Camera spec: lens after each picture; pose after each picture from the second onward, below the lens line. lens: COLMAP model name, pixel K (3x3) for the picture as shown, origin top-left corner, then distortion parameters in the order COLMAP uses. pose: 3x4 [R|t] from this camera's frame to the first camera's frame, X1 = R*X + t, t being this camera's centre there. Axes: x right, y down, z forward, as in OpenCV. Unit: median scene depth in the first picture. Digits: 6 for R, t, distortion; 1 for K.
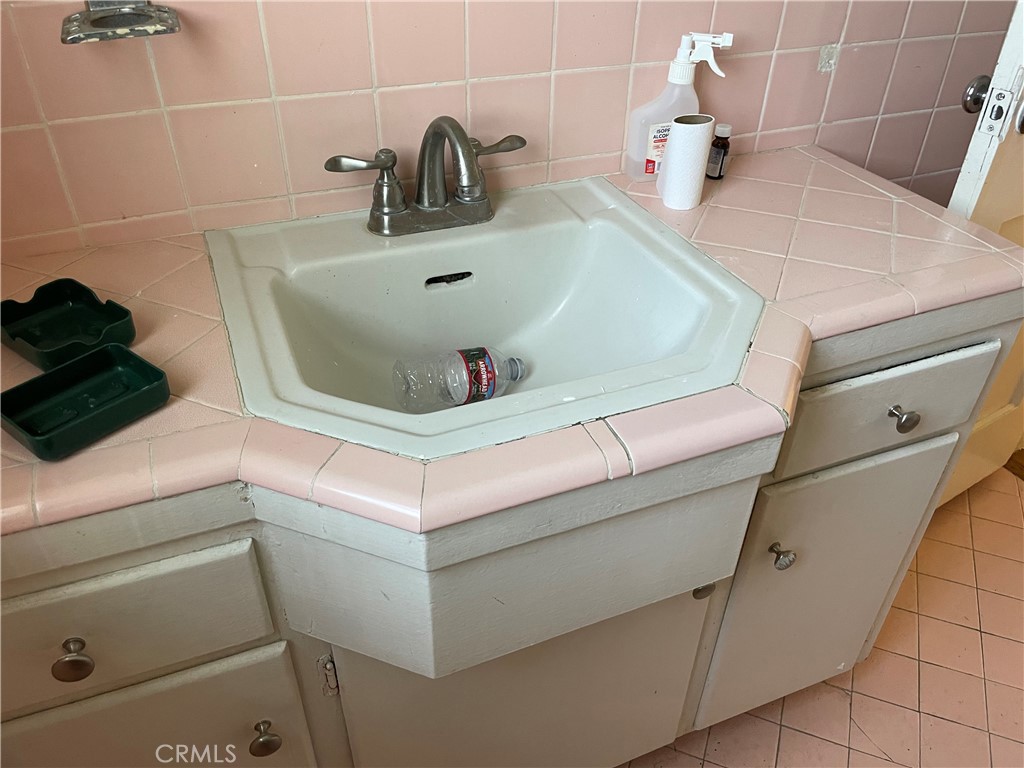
lens RADIAL K [[780.2, 0, 512.0], [0, 780.2, 384.0], [0, 0, 1]] dist [0.067245, -0.108885]
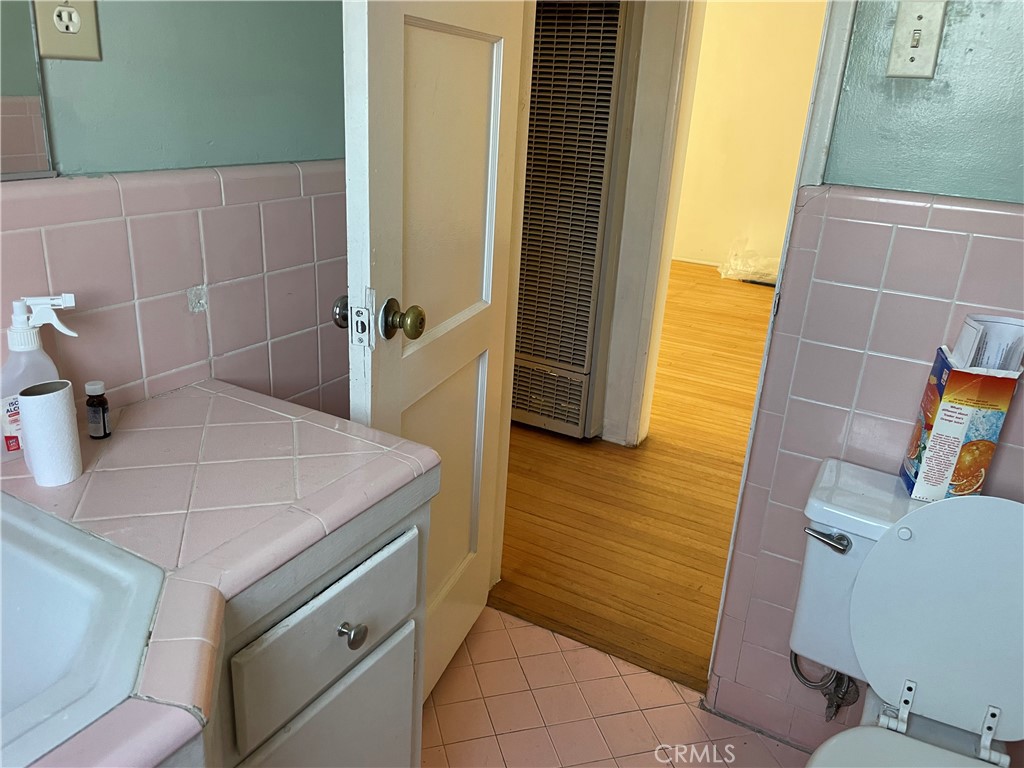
lens RADIAL K [[780.2, 0, 512.0], [0, 780.2, 384.0], [0, 0, 1]] dist [0.067245, -0.108885]
pose [[0.791912, -0.186131, 0.581576, 0.124053], [0.320016, 0.937649, -0.135663, -0.047769], [-0.520063, 0.293547, 0.802100, 0.007641]]
